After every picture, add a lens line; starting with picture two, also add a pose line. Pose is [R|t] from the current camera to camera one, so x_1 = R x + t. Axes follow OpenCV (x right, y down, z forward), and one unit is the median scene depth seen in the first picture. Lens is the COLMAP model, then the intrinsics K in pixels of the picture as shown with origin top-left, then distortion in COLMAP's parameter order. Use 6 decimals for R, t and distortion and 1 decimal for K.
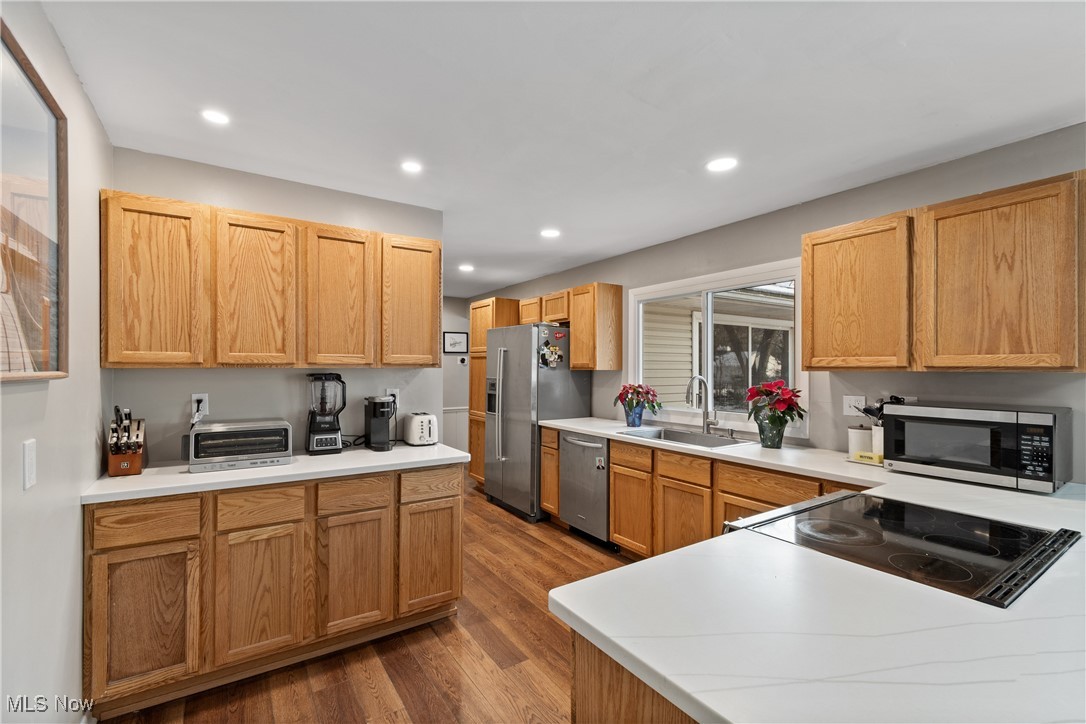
lens RADIAL K [[477.9, 0, 542.1], [0, 477.9, 367.8], [0, 0, 1]] dist [-0.000941, -0.000633]
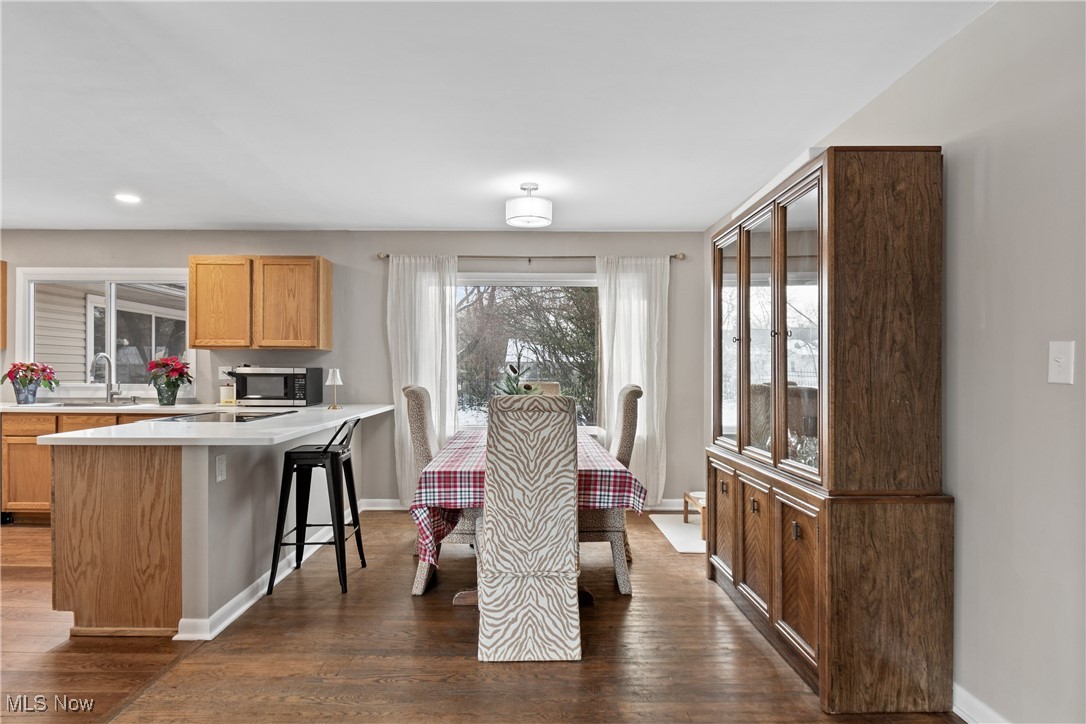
lens RADIAL K [[570.5, 0, 529.3], [0, 570.5, 372.3], [0, 0, 1]] dist [-0.000795, -0.001657]
pose [[0.549698, -0.000137, 0.835363, -0.335886], [-0.004043, 0.999988, 0.002824, 0.069243], [-0.835353, -0.004930, 0.549691, -0.815228]]
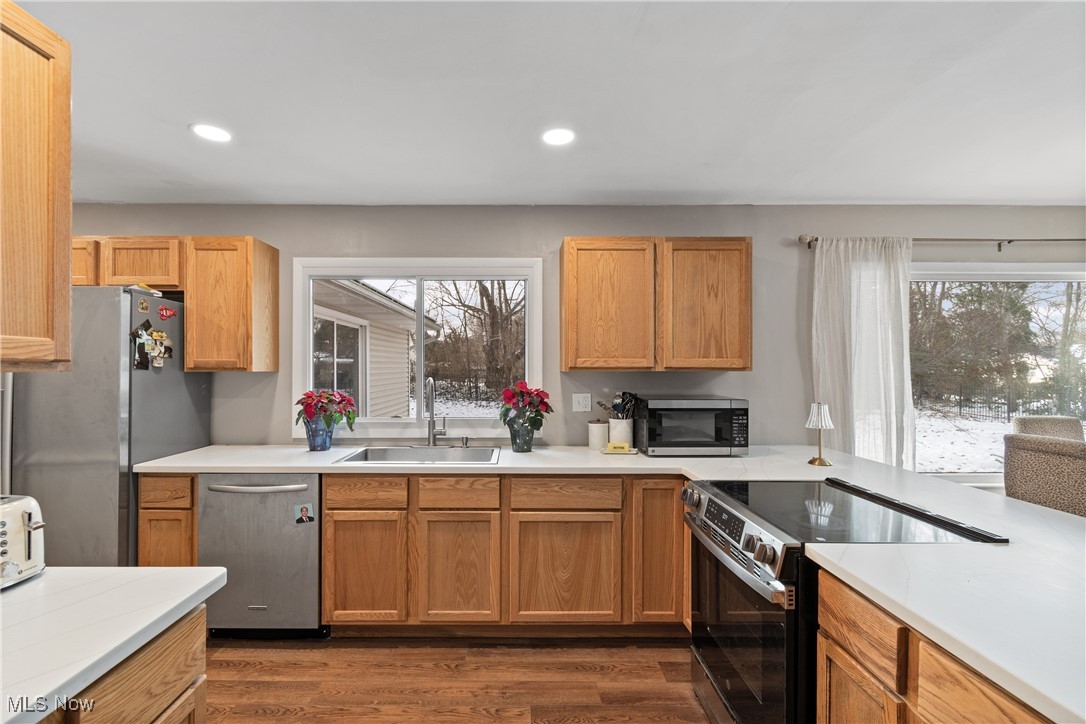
lens RADIAL K [[479.1, 0, 519.2], [0, 479.1, 366.3], [0, 0, 1]] dist [0.002083, 0.000070]
pose [[0.551774, -0.000806, 0.833993, -0.351998], [-0.000111, 0.999999, 0.001040, -0.004980], [-0.833994, -0.000666, 0.551774, 0.512338]]
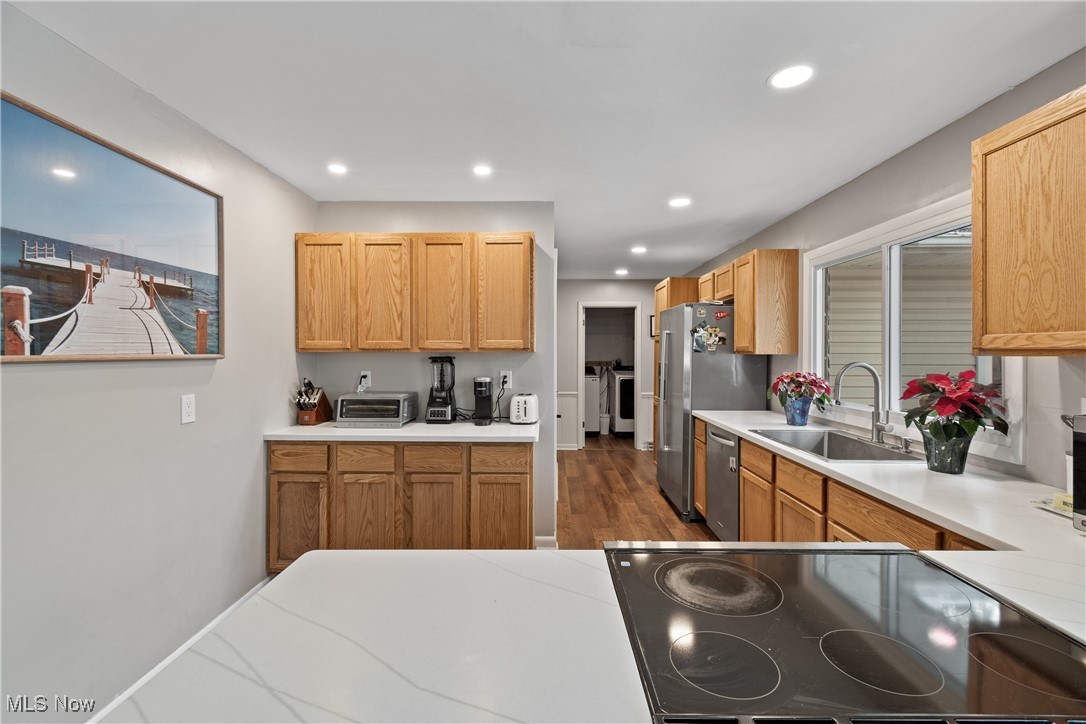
lens RADIAL K [[479.4, 0, 541.2], [0, 479.4, 353.4], [0, 0, 1]] dist [0.000457, -0.000229]
pose [[0.824379, 0.000072, -0.566038, 0.426098], [0.001242, 0.999997, 0.001937, 0.001651], [0.566037, -0.002300, 0.824377, 0.144852]]
